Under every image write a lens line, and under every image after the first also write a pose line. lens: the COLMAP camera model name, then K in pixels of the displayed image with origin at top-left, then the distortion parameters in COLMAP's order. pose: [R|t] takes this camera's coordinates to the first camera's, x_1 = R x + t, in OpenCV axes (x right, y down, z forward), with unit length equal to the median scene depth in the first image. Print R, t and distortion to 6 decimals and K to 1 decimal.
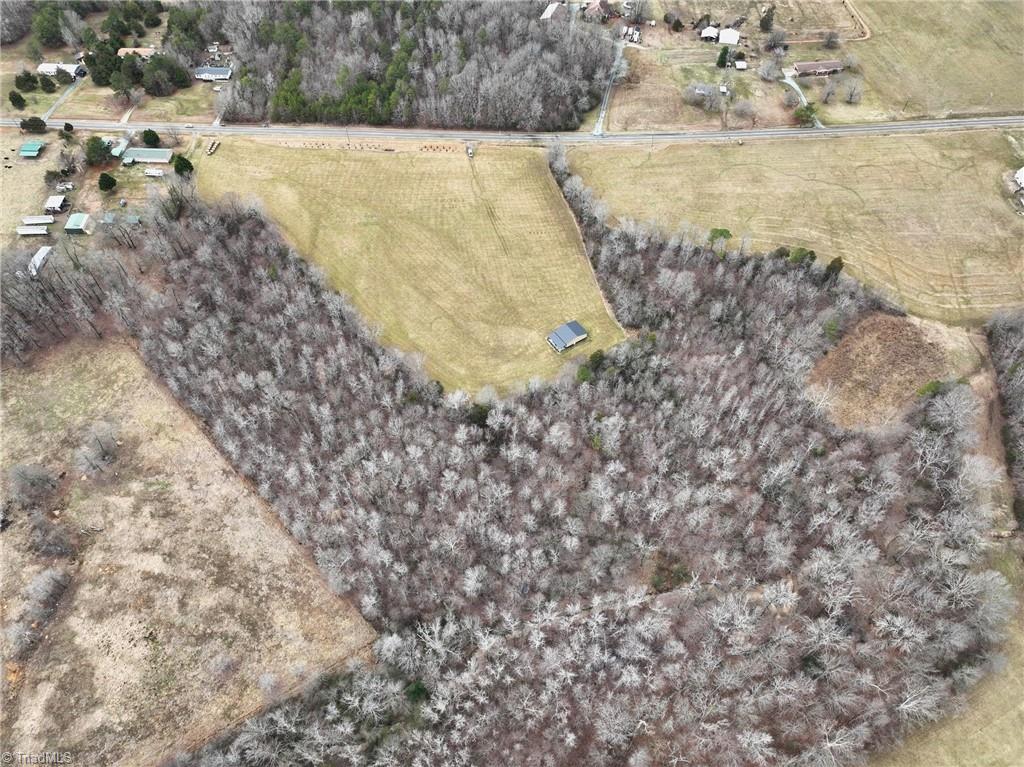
lens RADIAL K [[720.1, 0, 510.9], [0, 720.1, 383.3], [0, 0, 1]] dist [-0.002658, 0.023139]
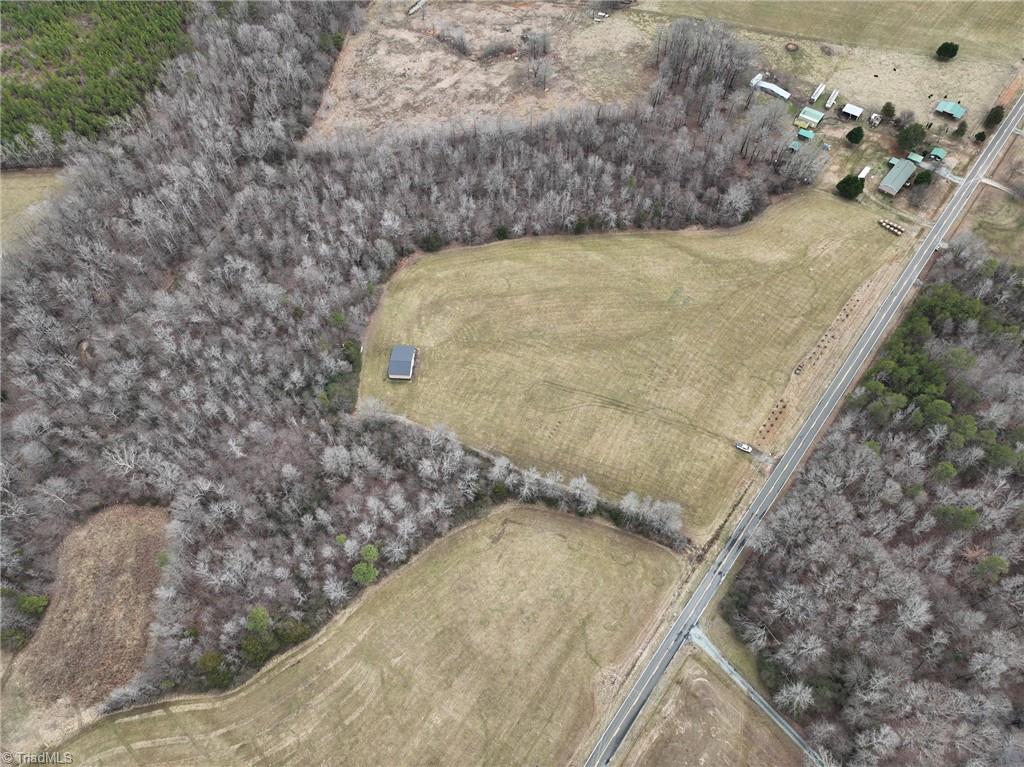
lens RADIAL K [[720.1, 0, 510.9], [0, 720.1, 383.3], [0, 0, 1]] dist [-0.002658, 0.023139]
pose [[-0.602762, 0.673822, -0.427365, 0.395012], [-0.638104, -0.085497, 0.765189, -0.835935], [0.479063, 0.733930, 0.481503, 0.619846]]
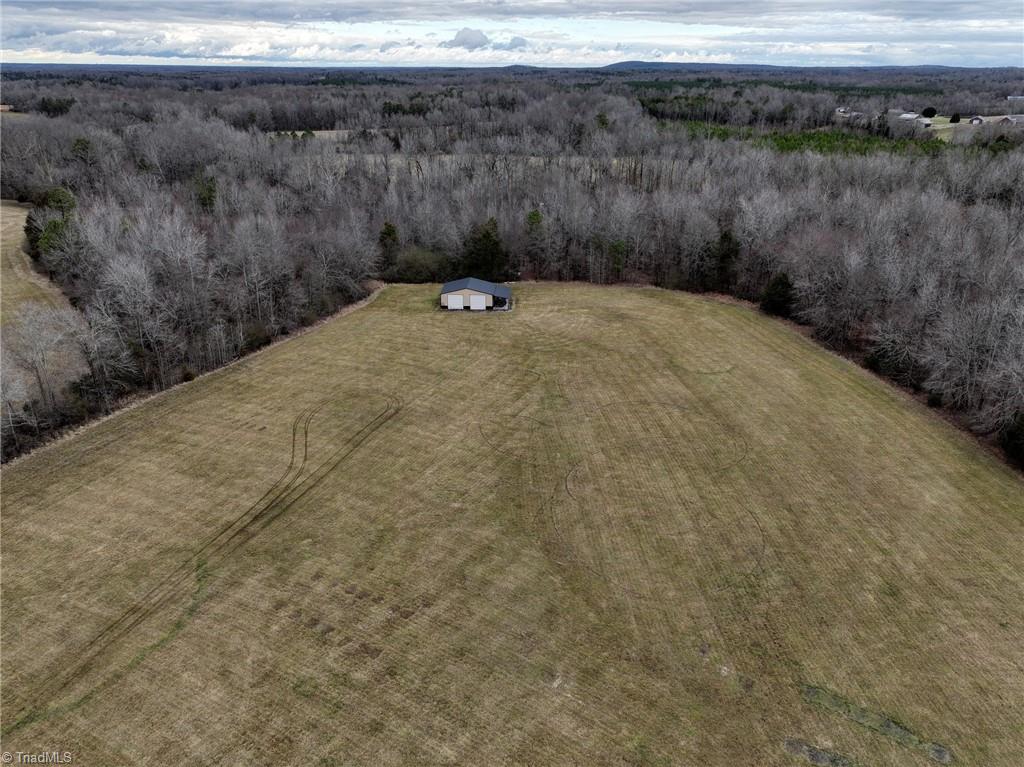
lens RADIAL K [[720.1, 0, 510.9], [0, 720.1, 383.3], [0, 0, 1]] dist [-0.002658, 0.023139]
pose [[-0.805776, -0.241923, 0.540553, -0.219893], [0.473723, 0.284463, 0.833467, -0.440730], [-0.355402, 0.927660, -0.114609, 1.068726]]
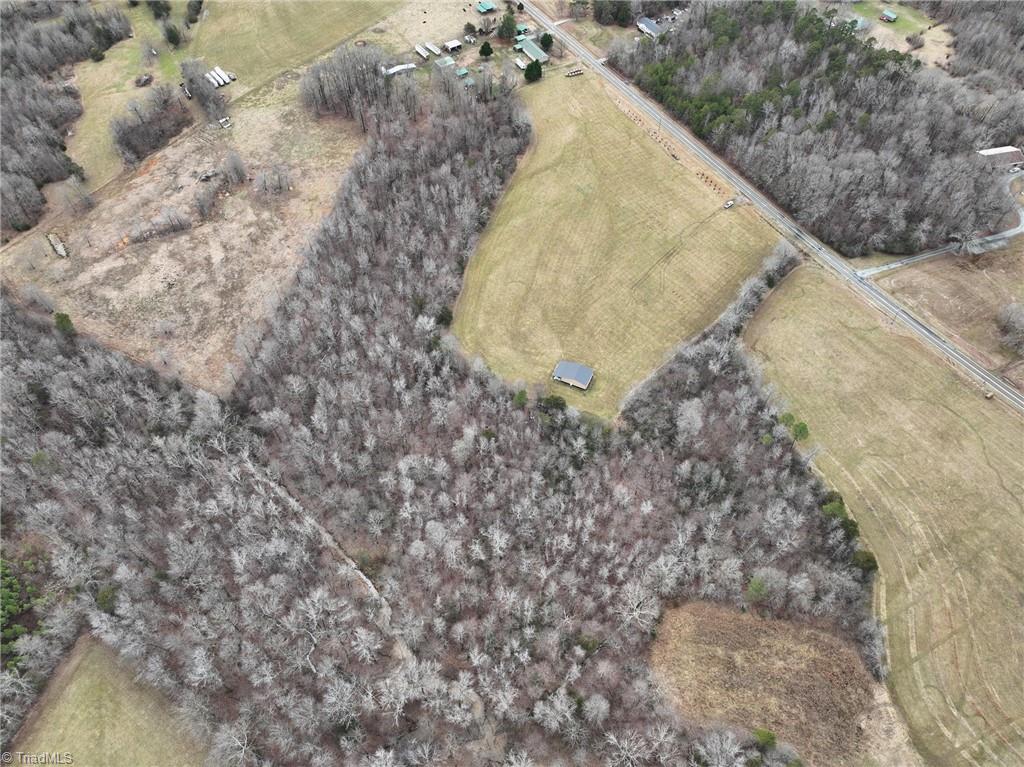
lens RADIAL K [[720.1, 0, 510.9], [0, 720.1, 383.3], [0, 0, 1]] dist [-0.002658, 0.023139]
pose [[0.528623, 0.680745, -0.507094, 0.512957], [-0.681386, 0.696556, 0.224772, -0.209815], [0.506232, 0.226707, 0.832066, 0.153417]]
